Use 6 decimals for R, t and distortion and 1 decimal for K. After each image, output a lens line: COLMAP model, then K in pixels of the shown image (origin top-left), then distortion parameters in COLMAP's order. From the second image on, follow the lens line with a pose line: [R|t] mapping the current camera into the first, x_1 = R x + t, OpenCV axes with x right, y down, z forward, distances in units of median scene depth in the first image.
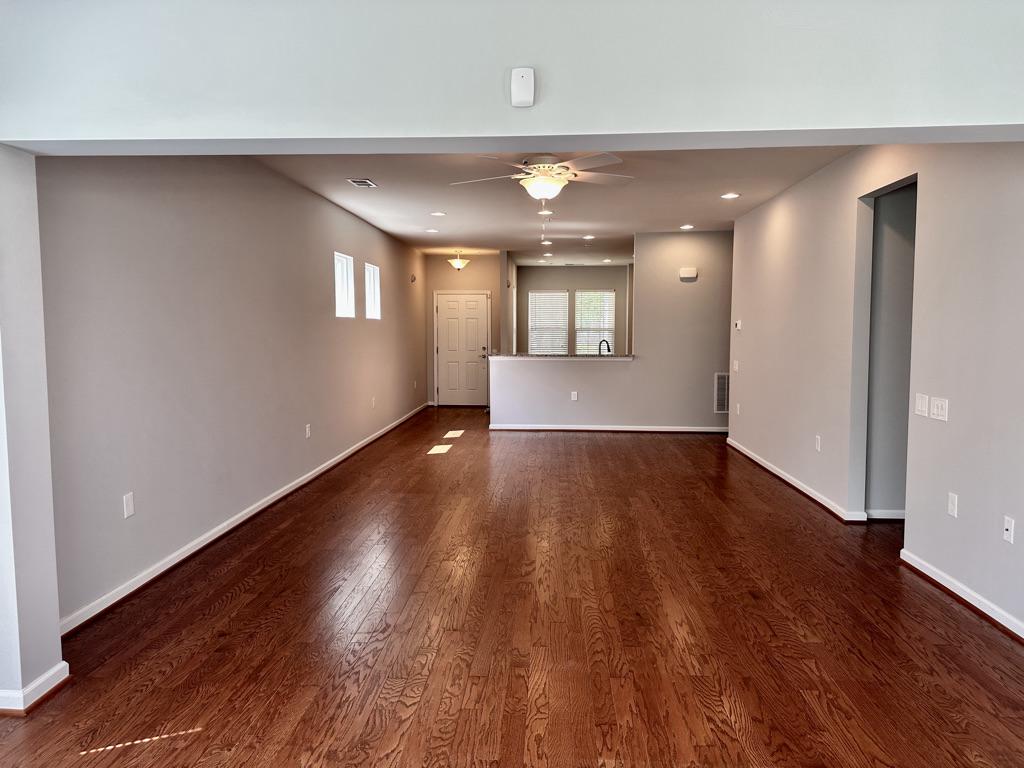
lens RADIAL K [[722.9, 0, 513.2], [0, 722.9, 381.9], [0, 0, 1]] dist [0.042554, -0.018437]
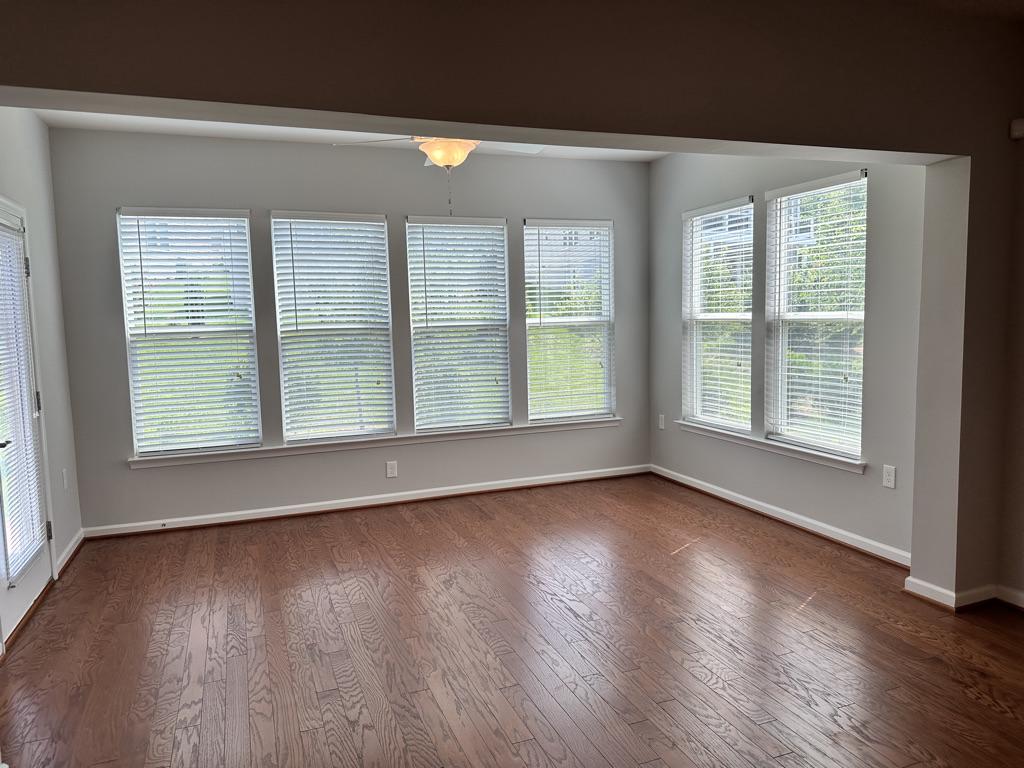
lens RADIAL K [[722.9, 0, 512.8], [0, 722.9, 384.5], [0, 0, 1]] dist [0.042554, -0.018437]
pose [[-0.910762, 0.057603, -0.408895, 0.466270], [-0.013476, 0.985549, 0.168855, -0.128994], [0.412713, 0.159297, -0.896824, 1.649908]]
